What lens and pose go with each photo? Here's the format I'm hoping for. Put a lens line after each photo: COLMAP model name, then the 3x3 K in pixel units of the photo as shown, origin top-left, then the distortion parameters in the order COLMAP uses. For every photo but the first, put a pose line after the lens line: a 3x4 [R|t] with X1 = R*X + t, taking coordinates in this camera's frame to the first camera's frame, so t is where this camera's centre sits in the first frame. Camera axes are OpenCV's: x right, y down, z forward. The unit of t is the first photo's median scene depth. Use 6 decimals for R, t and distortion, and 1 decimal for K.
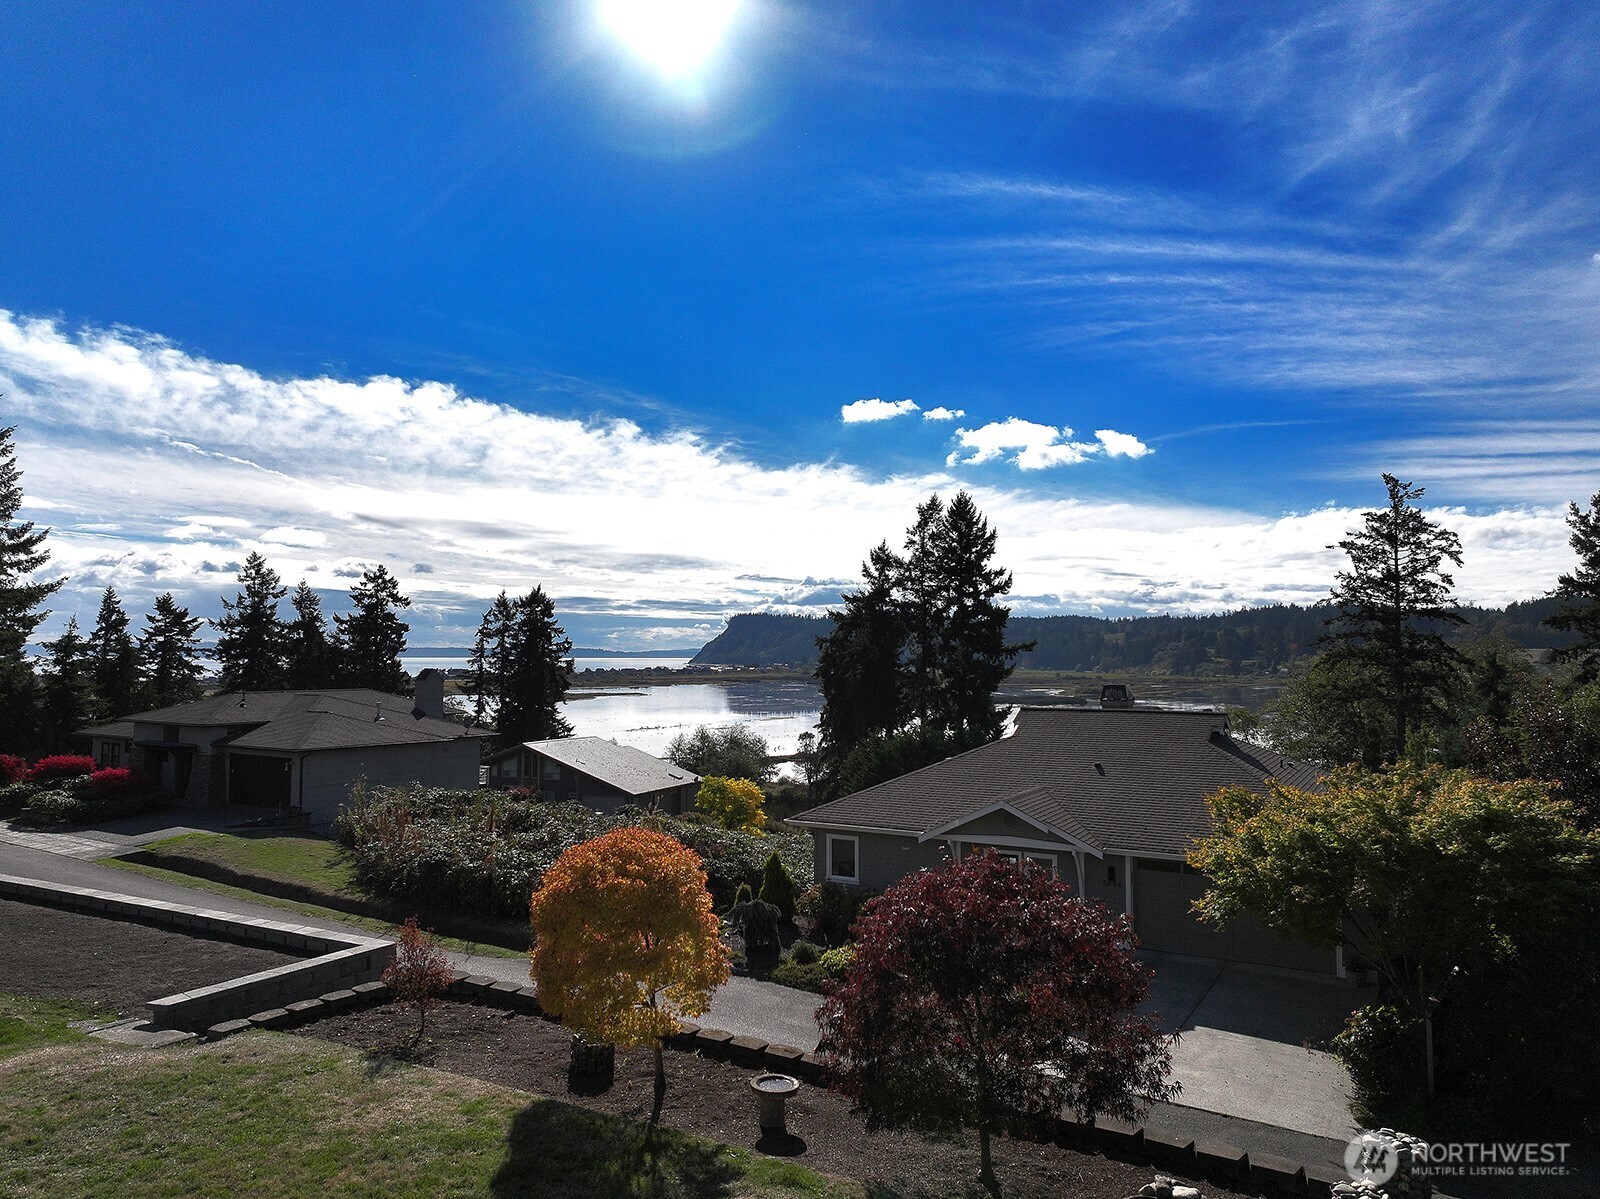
lens RADIAL K [[1119.2, 0, 806.2], [0, 1119.2, 591.0], [0, 0, 1]] dist [-0.005055, -0.000481]
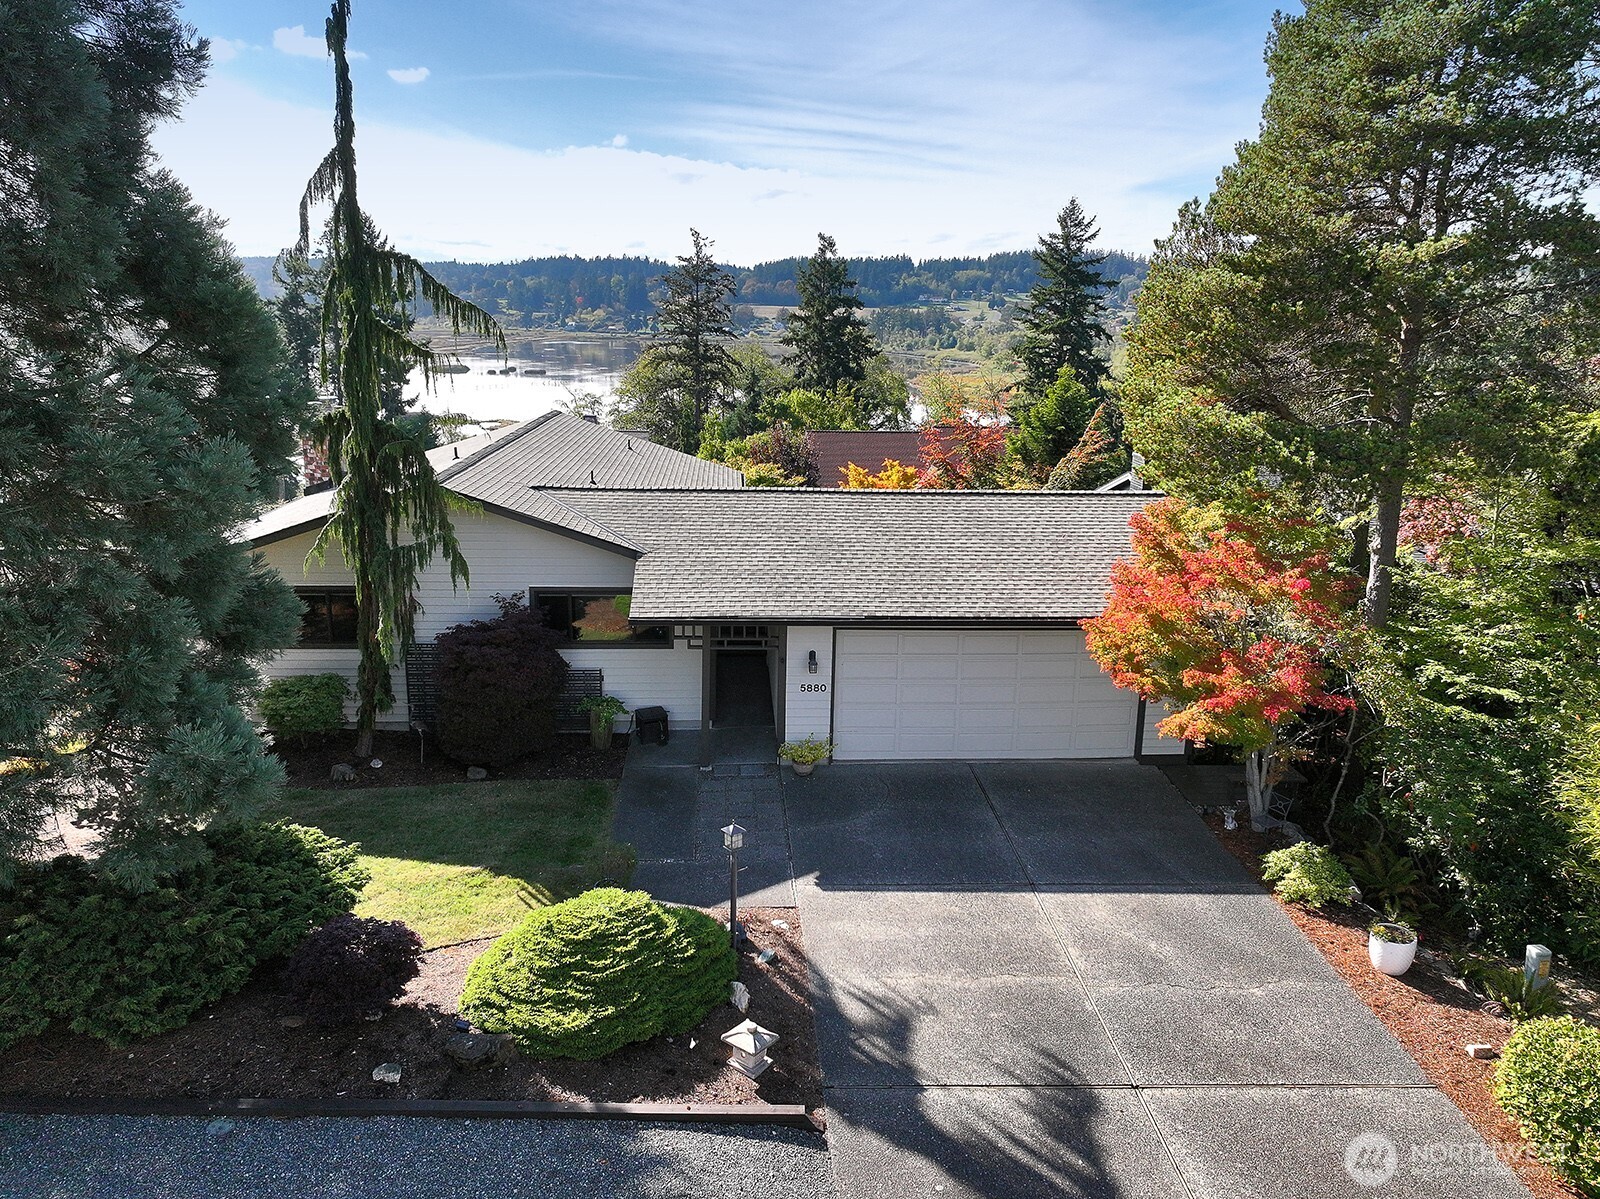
lens RADIAL K [[1119.2, 0, 799.4], [0, 1119.2, 602.4], [0, 0, 1]] dist [-0.005055, -0.000481]
pose [[0.825304, -0.127616, 0.550079, -0.206775], [-0.050815, 0.953393, 0.297422, -0.079046], [-0.562397, -0.273416, 0.780355, -0.309248]]
